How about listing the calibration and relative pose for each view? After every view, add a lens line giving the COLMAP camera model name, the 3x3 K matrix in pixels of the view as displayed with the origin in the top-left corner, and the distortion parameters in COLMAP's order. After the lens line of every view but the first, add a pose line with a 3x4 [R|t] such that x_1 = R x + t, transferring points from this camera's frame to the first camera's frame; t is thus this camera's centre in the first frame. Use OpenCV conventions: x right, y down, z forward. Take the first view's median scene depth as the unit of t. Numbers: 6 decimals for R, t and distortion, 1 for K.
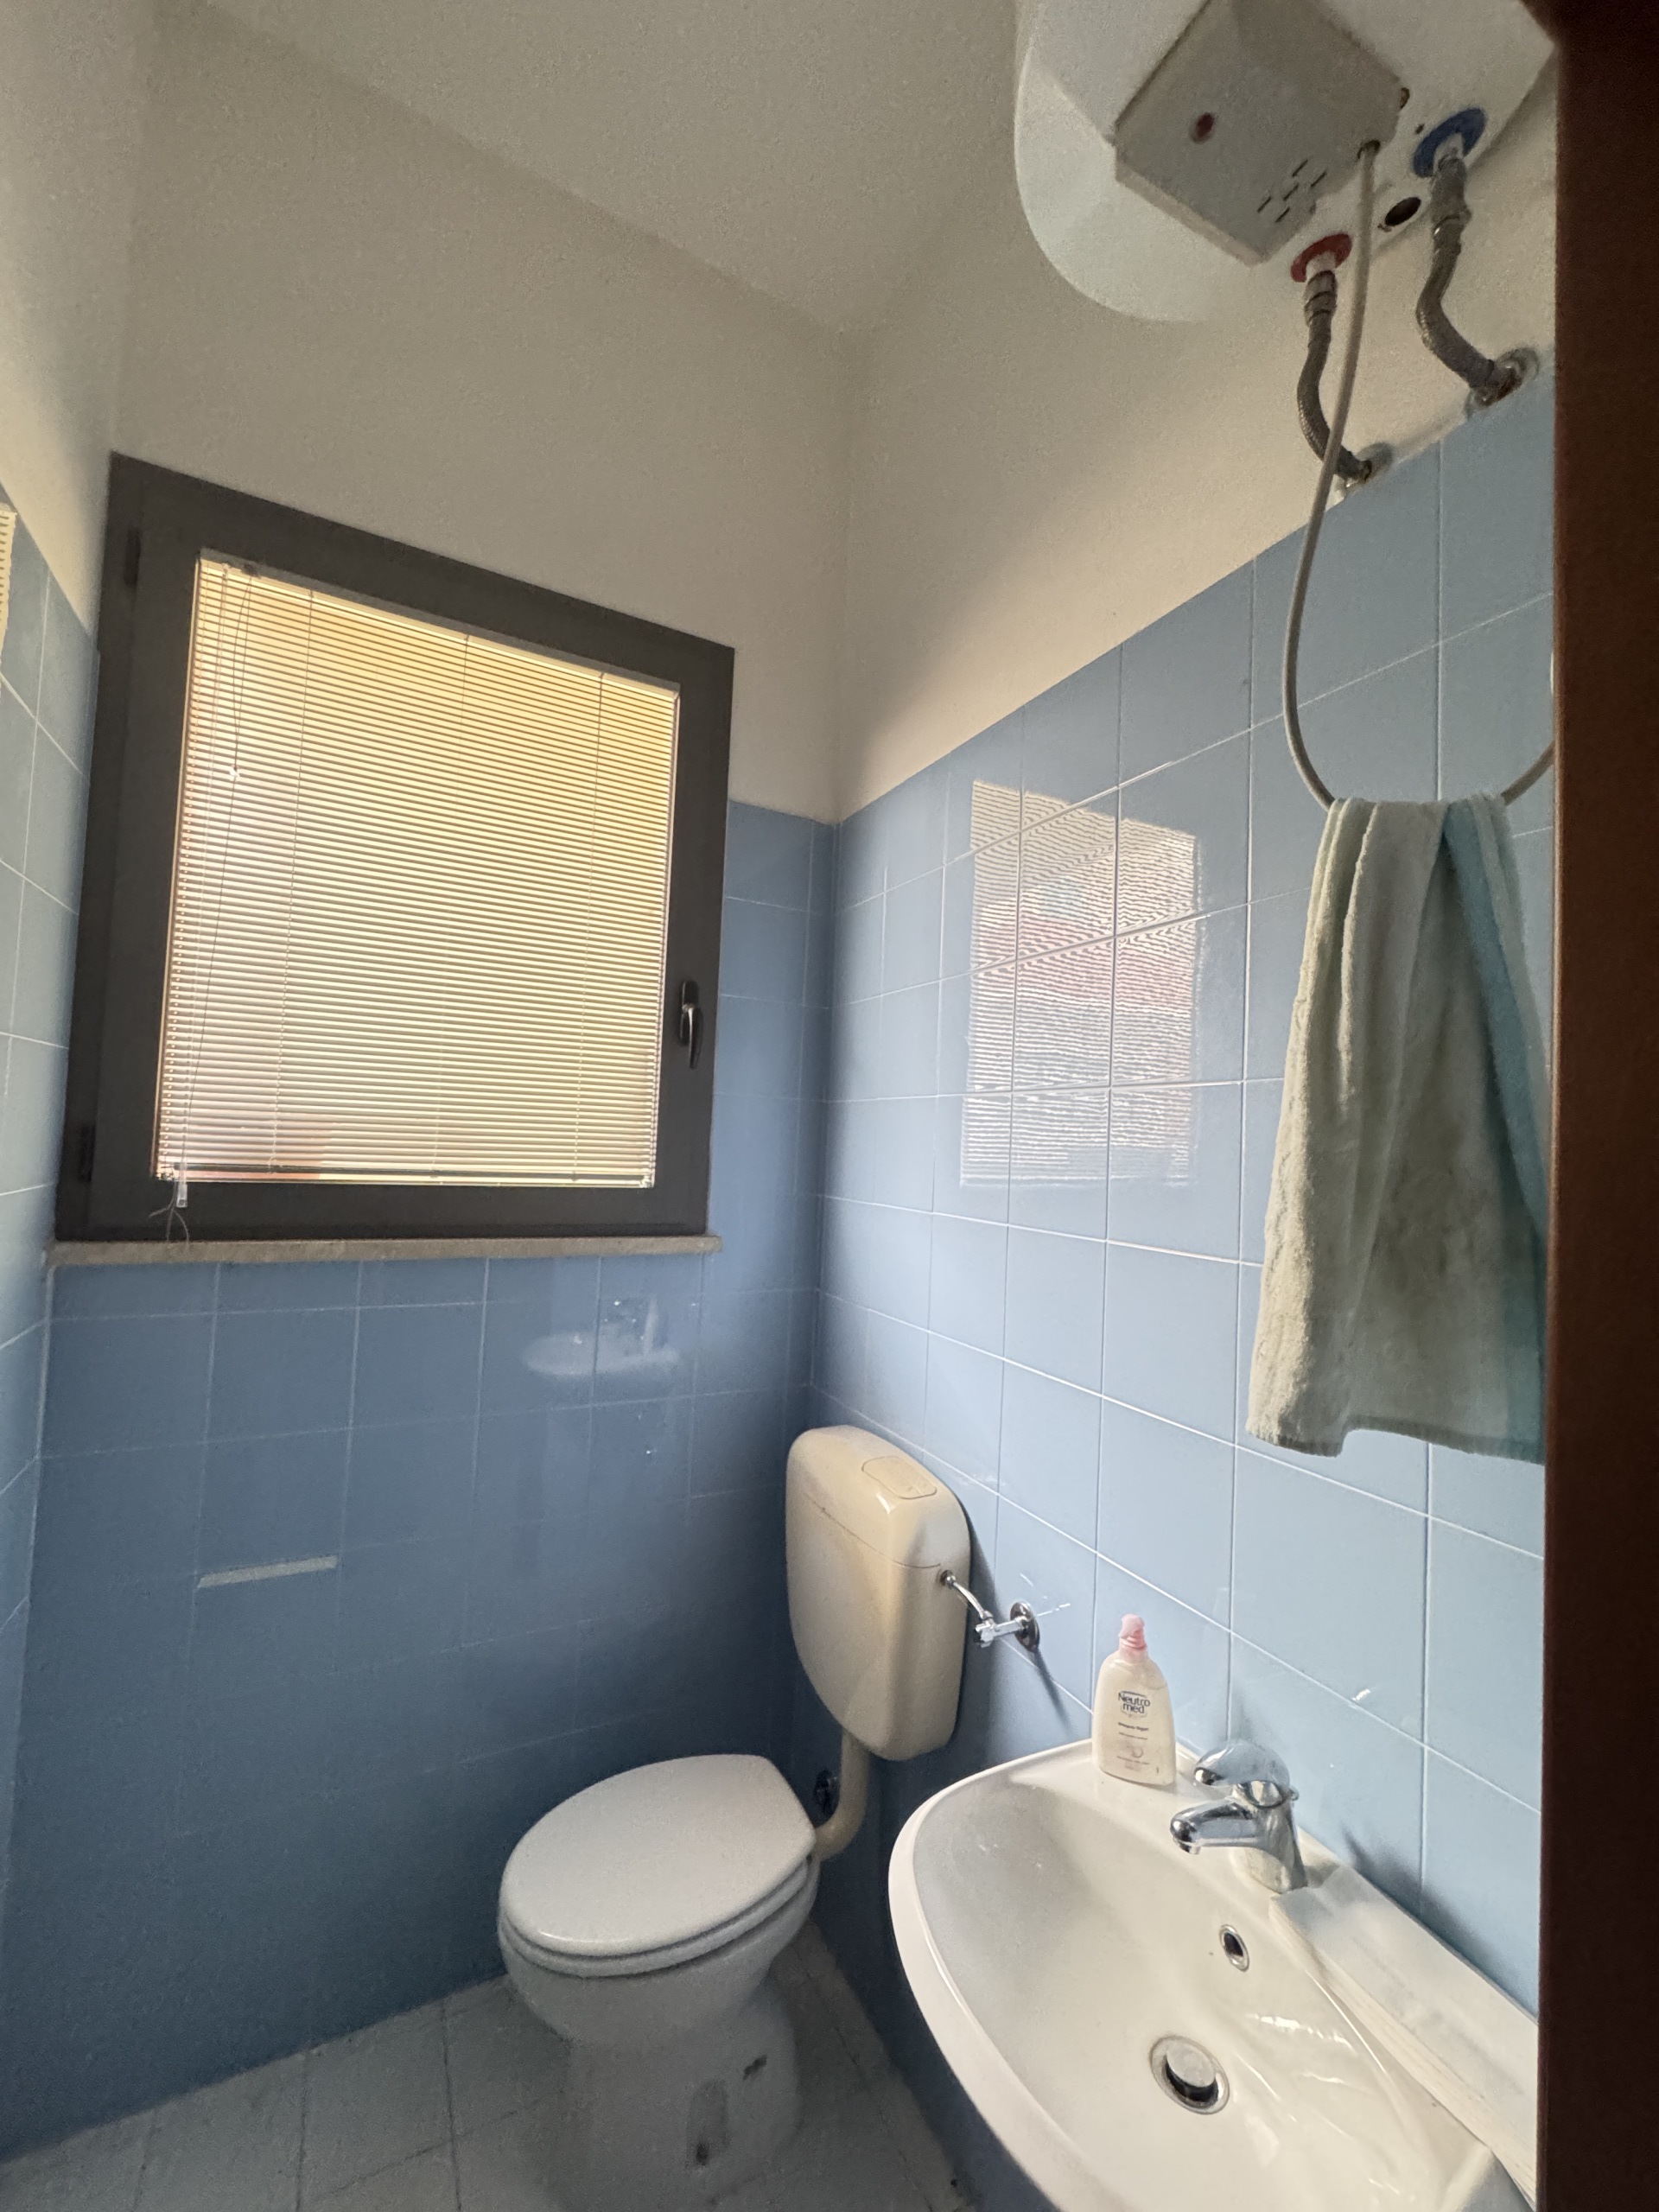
lens RADIAL K [[883.6, 0, 832.8], [0, 883.6, 1103.3], [0, 0, 1]] dist [-0.001064, 0.000815]
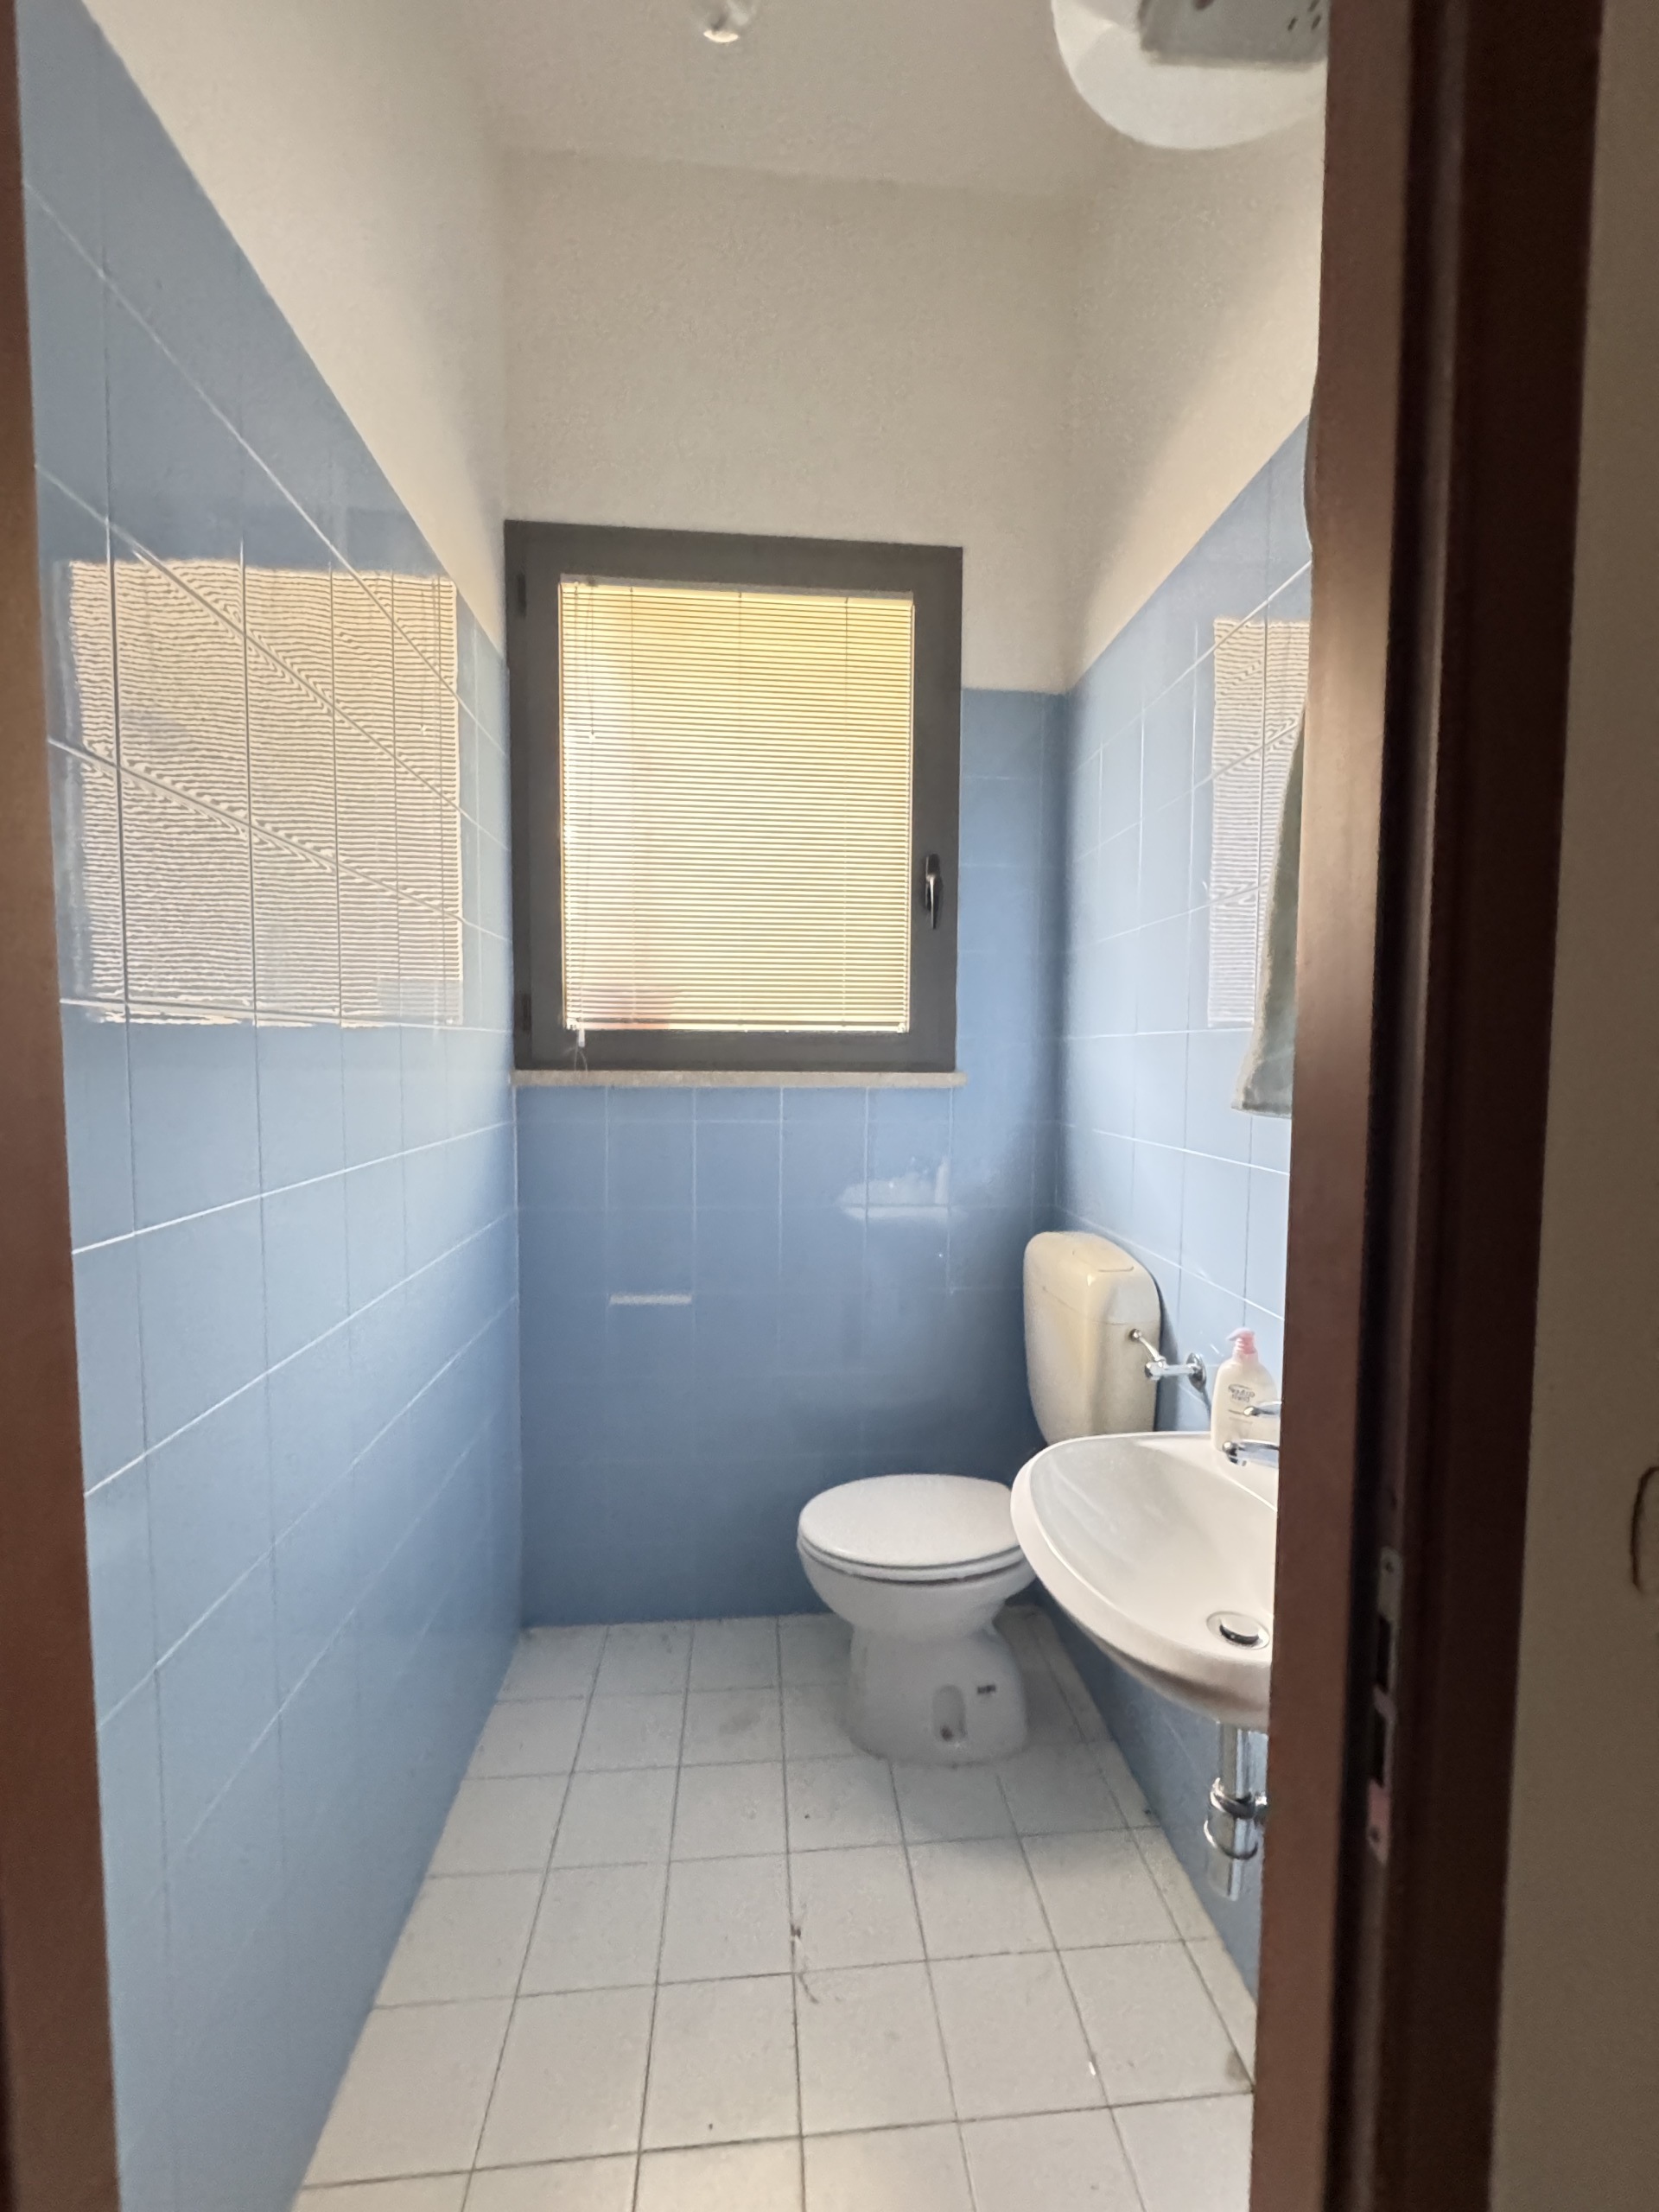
lens RADIAL K [[889.2, 0, 834.7], [0, 889.2, 1096.8], [0, 0, 1]] dist [-0.001151, 0.000443]
pose [[0.922370, -0.018290, -0.385874, 0.207447], [0.049849, 0.996162, 0.071941, 0.111403], [0.383077, -0.085591, 0.919742, -0.192707]]
